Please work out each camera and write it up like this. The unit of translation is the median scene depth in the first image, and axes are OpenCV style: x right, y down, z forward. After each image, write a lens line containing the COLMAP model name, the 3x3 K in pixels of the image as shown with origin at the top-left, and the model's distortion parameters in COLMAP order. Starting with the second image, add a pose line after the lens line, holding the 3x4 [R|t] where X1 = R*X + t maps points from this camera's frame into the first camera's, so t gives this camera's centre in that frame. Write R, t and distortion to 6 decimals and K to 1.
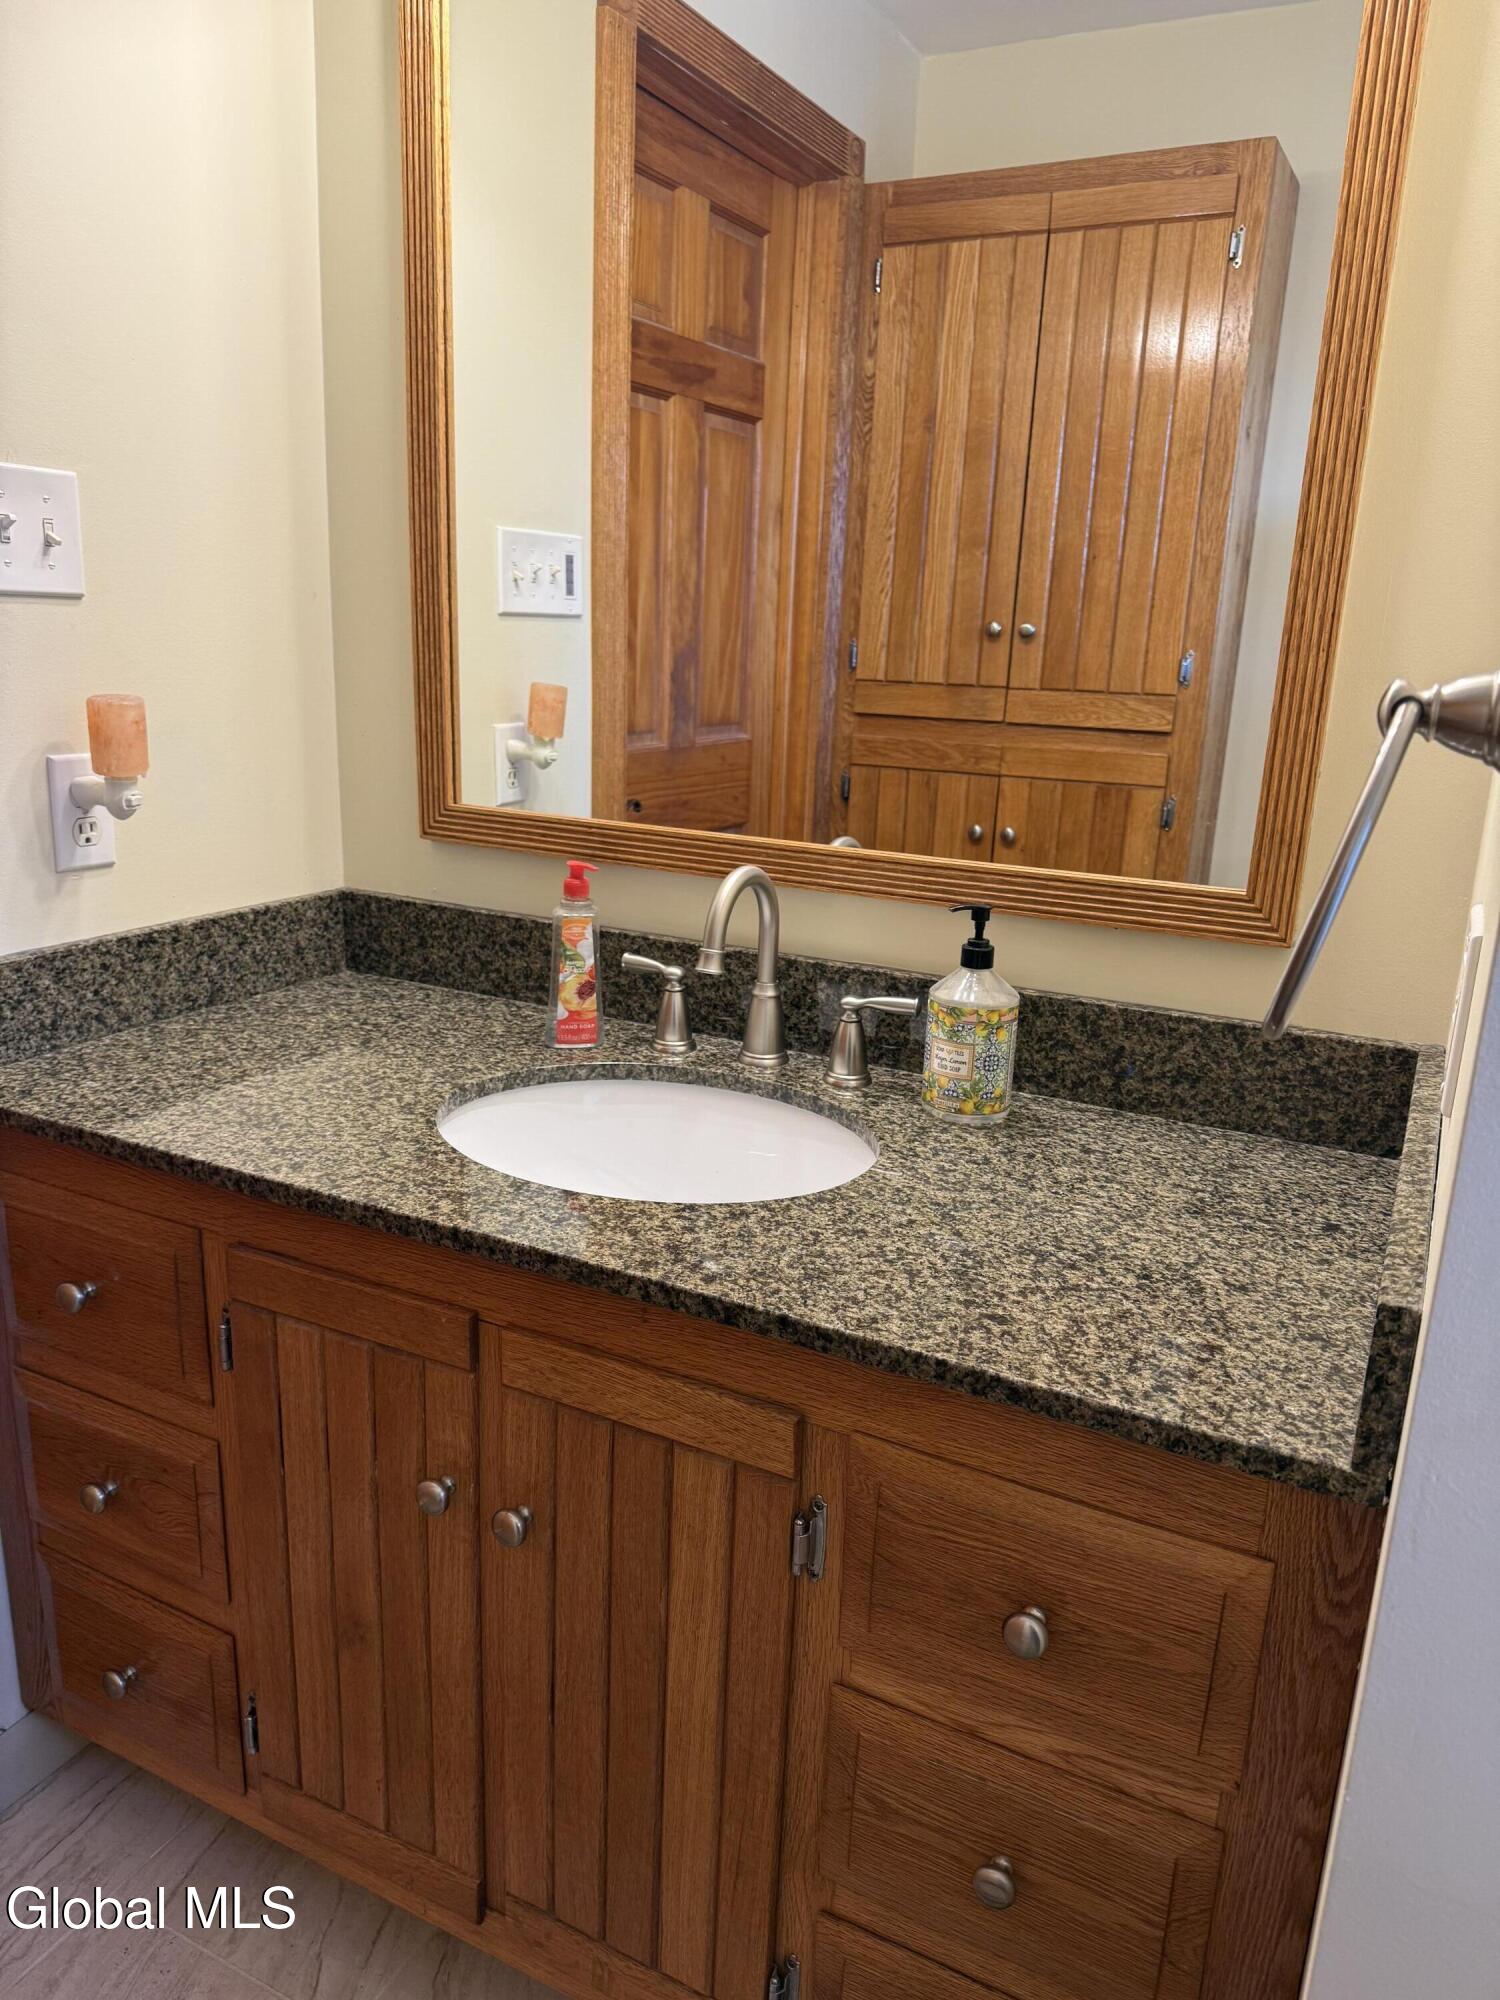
lens RADIAL K [[1423.2, 0, 749.4], [0, 1423.2, 1000.2], [0, 0, 1]] dist [0.047158, -0.038192]
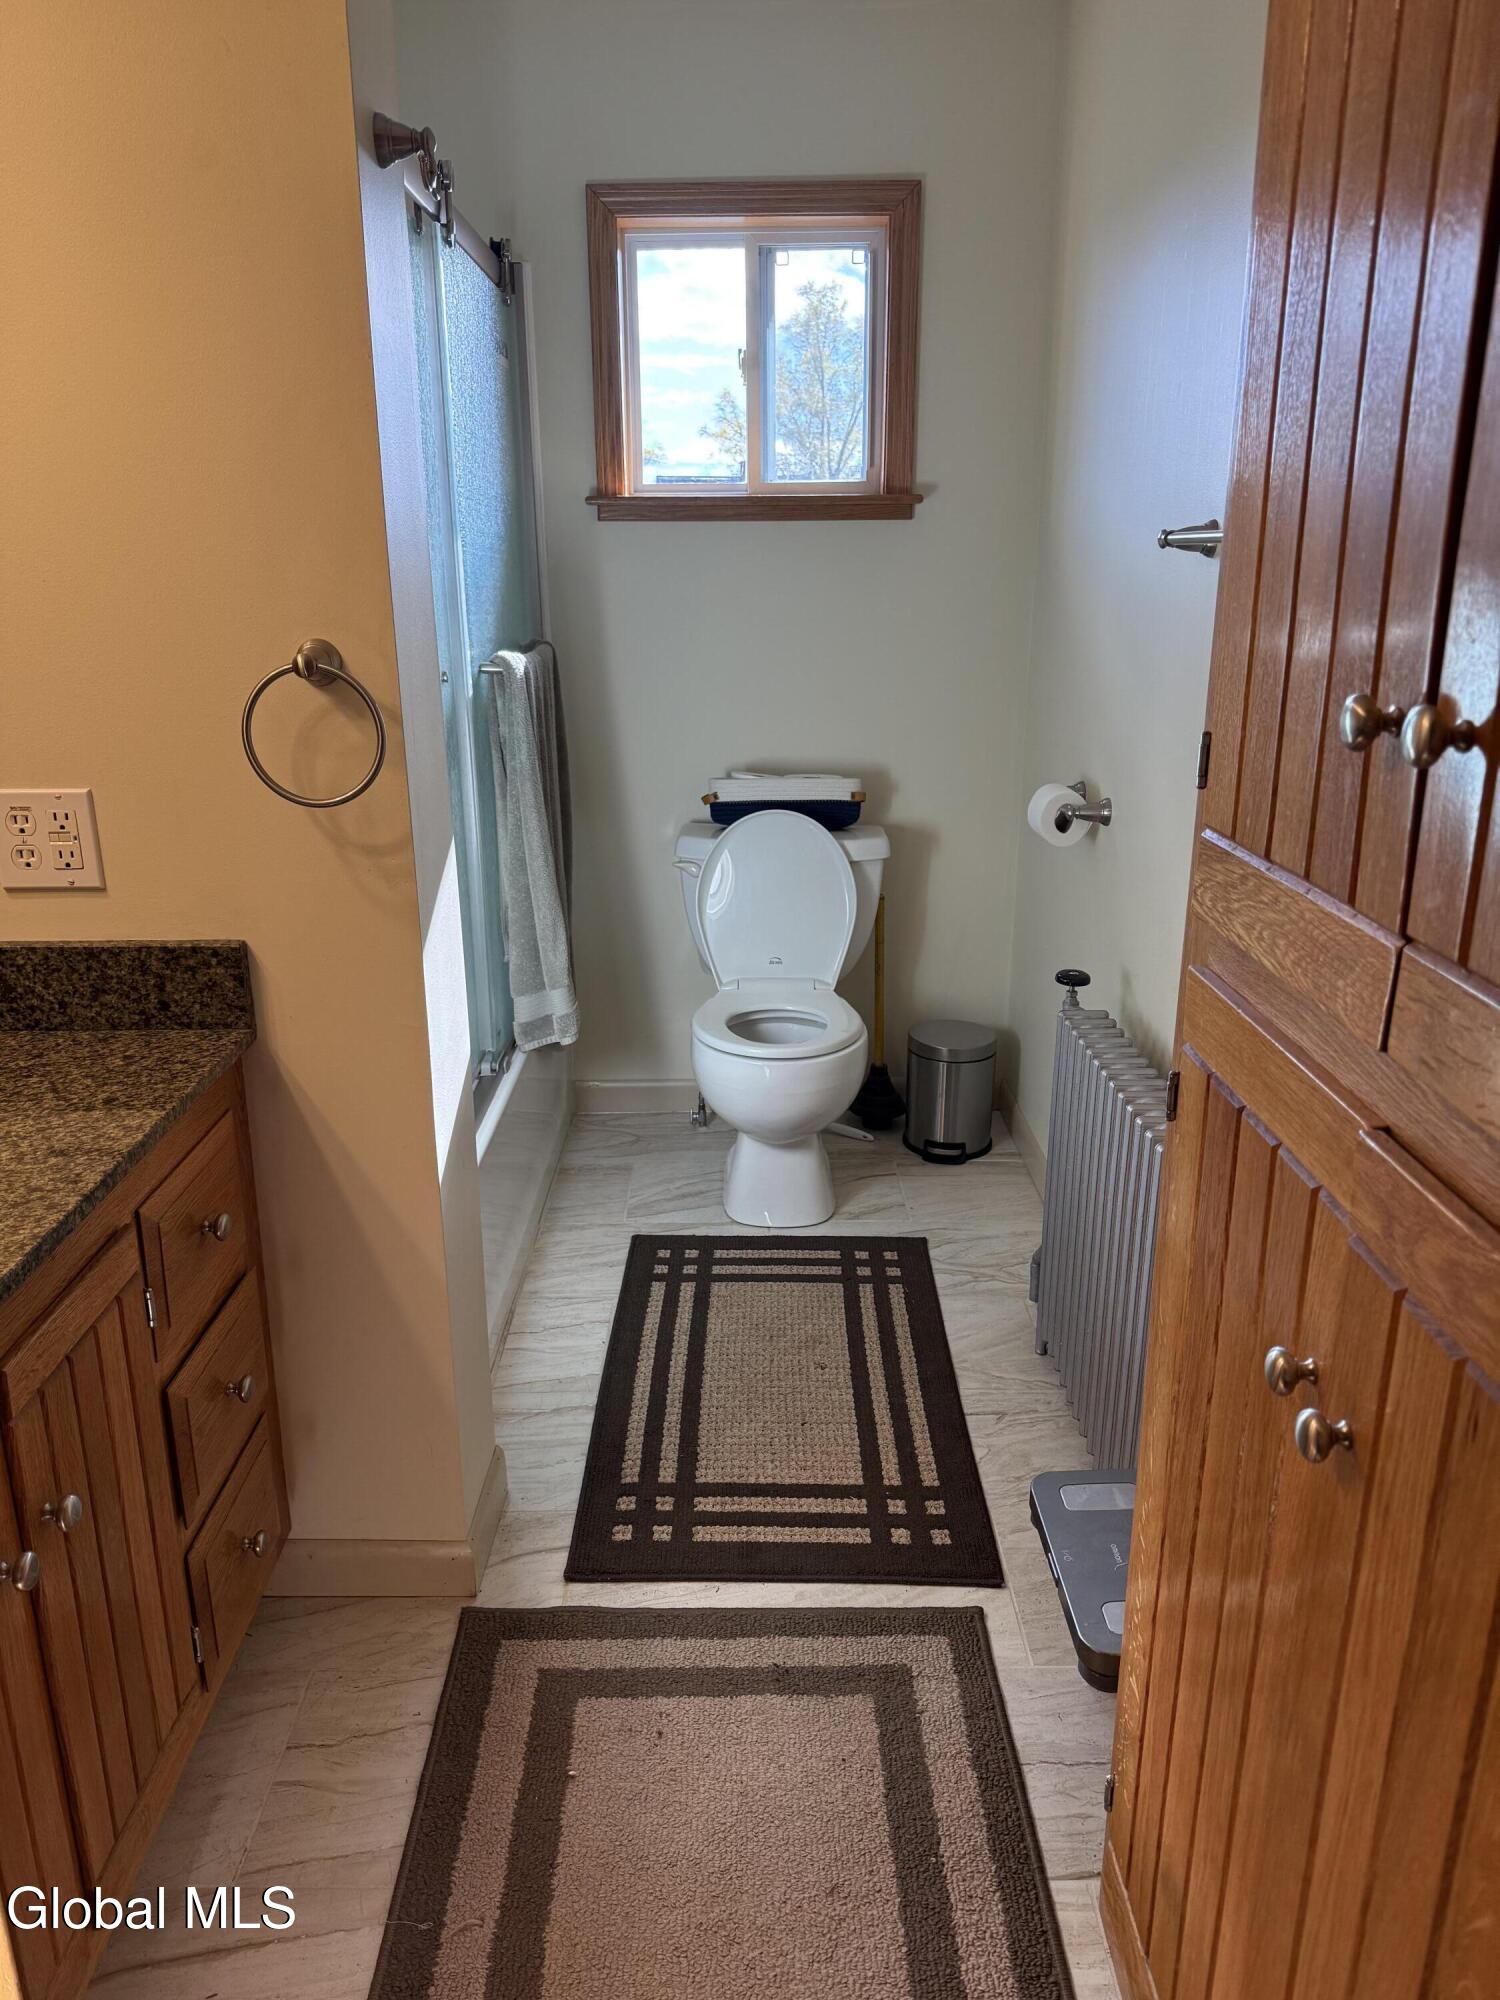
lens RADIAL K [[1423.2, 0, 747.4], [0, 1423.2, 1001.5], [0, 0, 1]] dist [0.047158, -0.038192]
pose [[-0.463940, -0.305618, 0.831479, -1.332407], [0.219446, 0.869702, 0.442112, -0.383255], [-0.858256, 0.387578, -0.336423, 0.853386]]
